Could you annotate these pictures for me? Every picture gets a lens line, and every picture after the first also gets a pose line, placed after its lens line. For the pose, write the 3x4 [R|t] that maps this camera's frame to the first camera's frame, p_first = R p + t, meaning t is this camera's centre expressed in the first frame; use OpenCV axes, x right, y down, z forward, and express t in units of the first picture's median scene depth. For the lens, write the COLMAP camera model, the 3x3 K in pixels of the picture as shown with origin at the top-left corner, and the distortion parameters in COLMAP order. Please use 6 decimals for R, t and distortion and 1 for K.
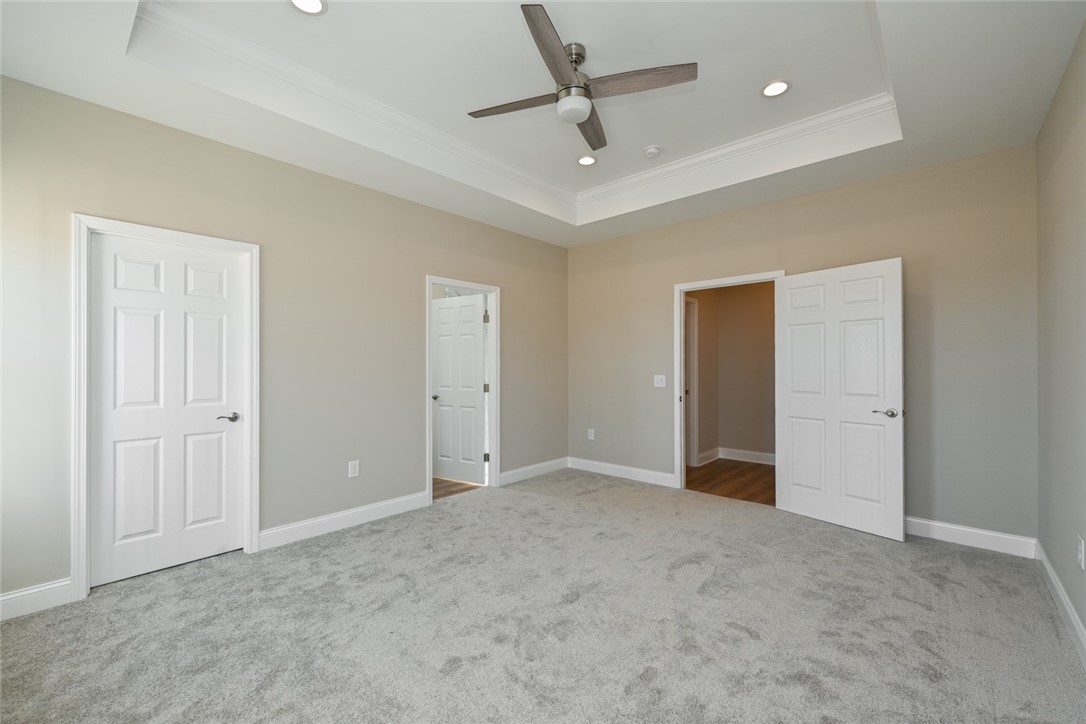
lens RADIAL K [[439.2, 0, 546.7], [0, 439.2, 366.0], [0, 0, 1]] dist [-0.000218, -0.000284]
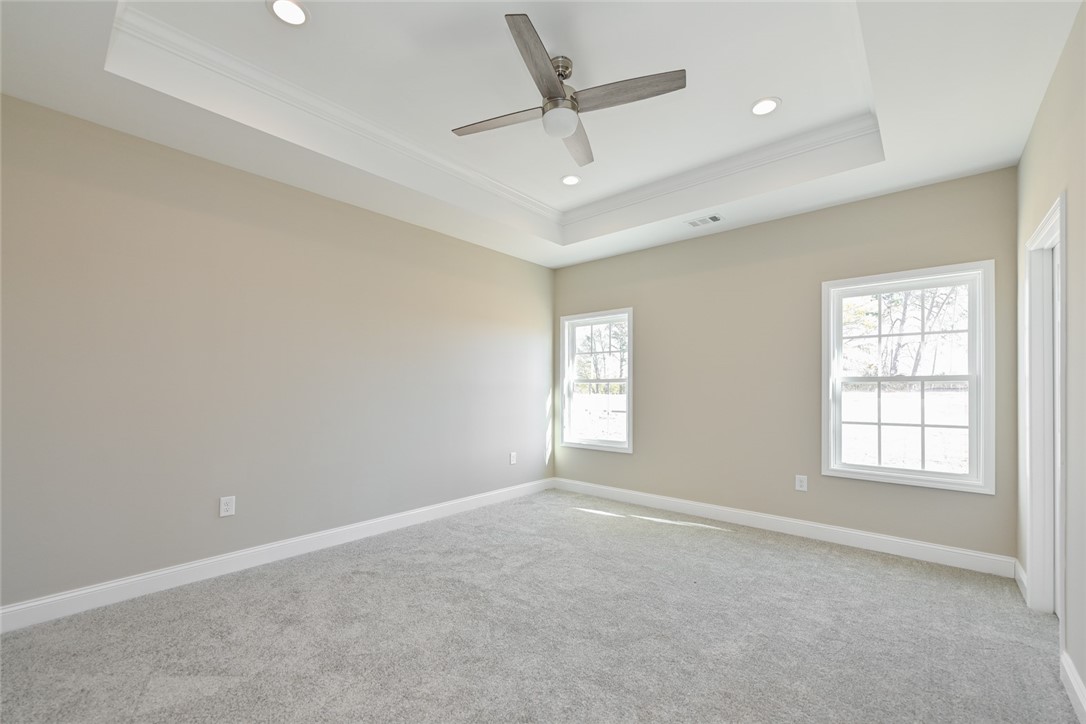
lens RADIAL K [[446.1, 0, 540.1], [0, 446.1, 384.9], [0, 0, 1]] dist [0.010033, 0.000038]
pose [[-0.999811, -0.001903, -0.019331, 0.109765], [-0.001779, 0.999978, -0.006434, 0.005982], [0.019343, -0.006398, -0.999792, 1.744909]]
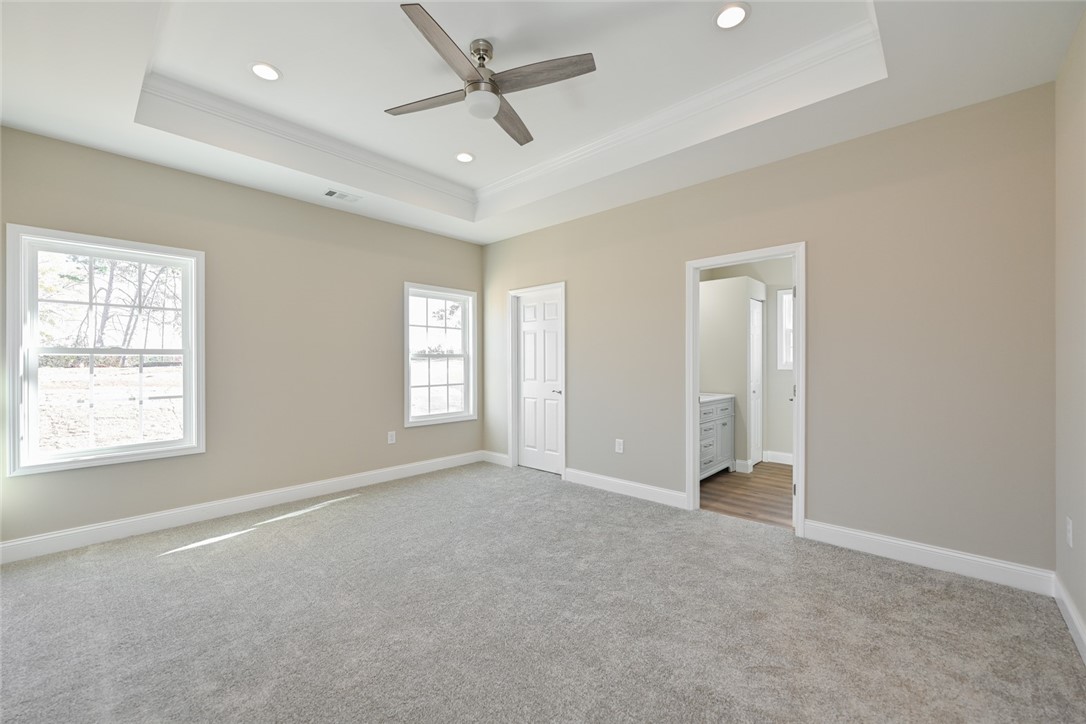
lens RADIAL K [[433.0, 0, 543.0], [0, 433.0, 362.0], [0, 0, 1]] dist [0.000280, -0.000041]
pose [[-0.011190, 0.000912, -0.999937, 0.923496], [0.002512, 0.999996, 0.000884, 0.005454], [0.999934, -0.002502, -0.011193, 1.005977]]
